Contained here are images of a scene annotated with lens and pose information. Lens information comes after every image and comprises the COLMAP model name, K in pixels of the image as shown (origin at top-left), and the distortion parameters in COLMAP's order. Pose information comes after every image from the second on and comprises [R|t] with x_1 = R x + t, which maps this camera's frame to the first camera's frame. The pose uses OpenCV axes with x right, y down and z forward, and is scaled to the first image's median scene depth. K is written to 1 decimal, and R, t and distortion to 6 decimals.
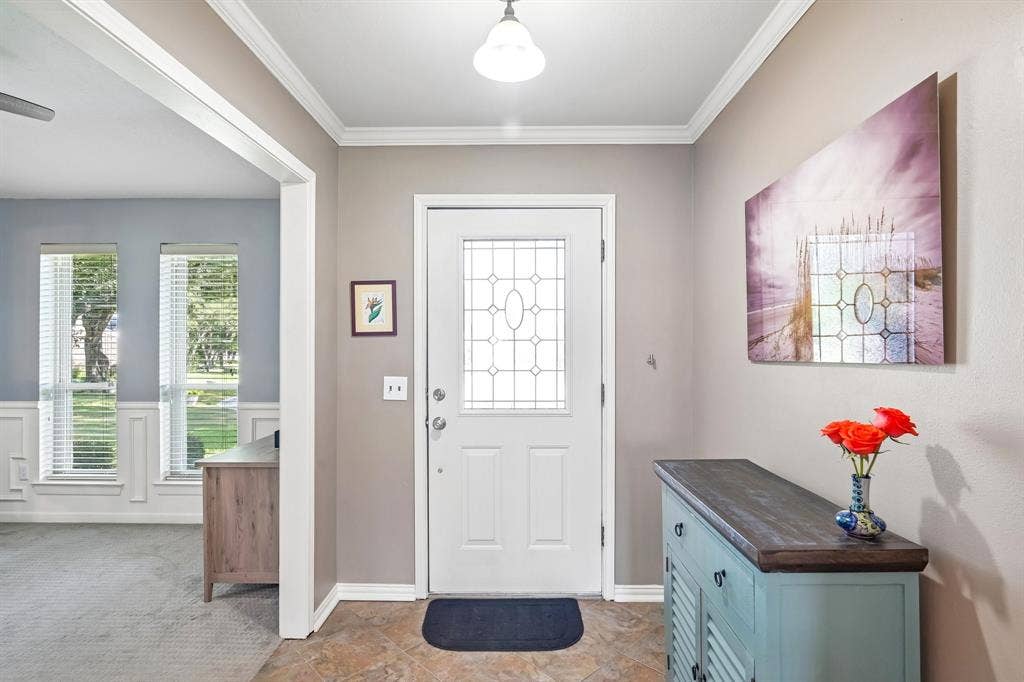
lens RADIAL K [[507.3, 0, 516.8], [0, 507.3, 349.8], [0, 0, 1]] dist [0.005149, 0.000930]
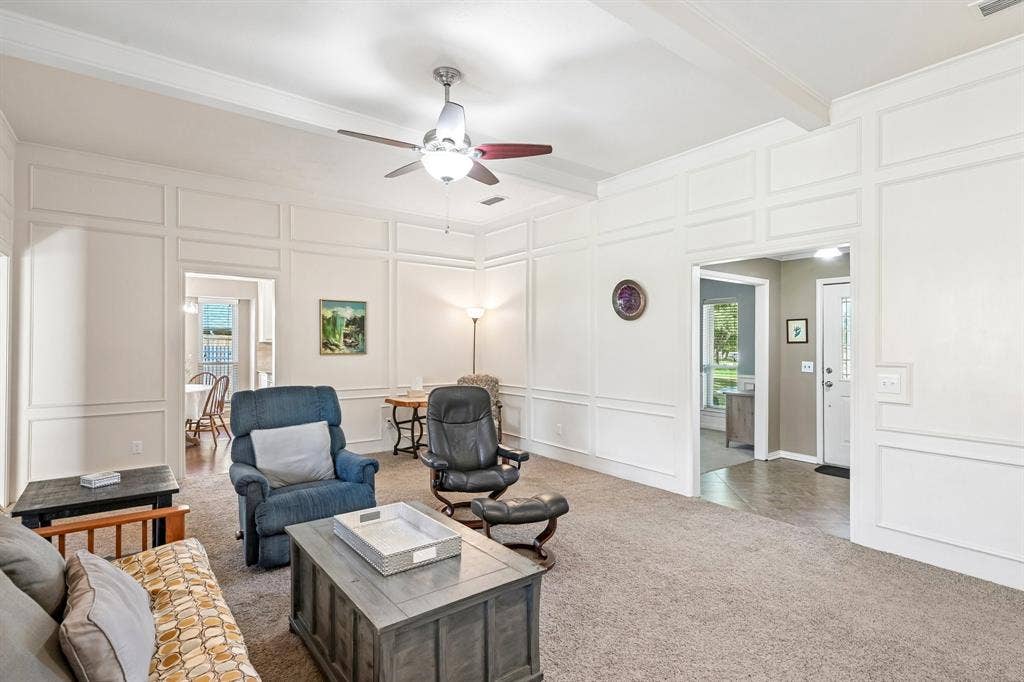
lens RADIAL K [[507.3, 0, 516.1], [0, 507.3, 349.7], [0, 0, 1]] dist [0.005149, 0.000930]
pose [[0.631335, 0.002453, -0.775506, 0.678924], [-0.002184, 0.999997, 0.001385, 0.000070], [0.775507, 0.000820, 0.631339, -1.386193]]
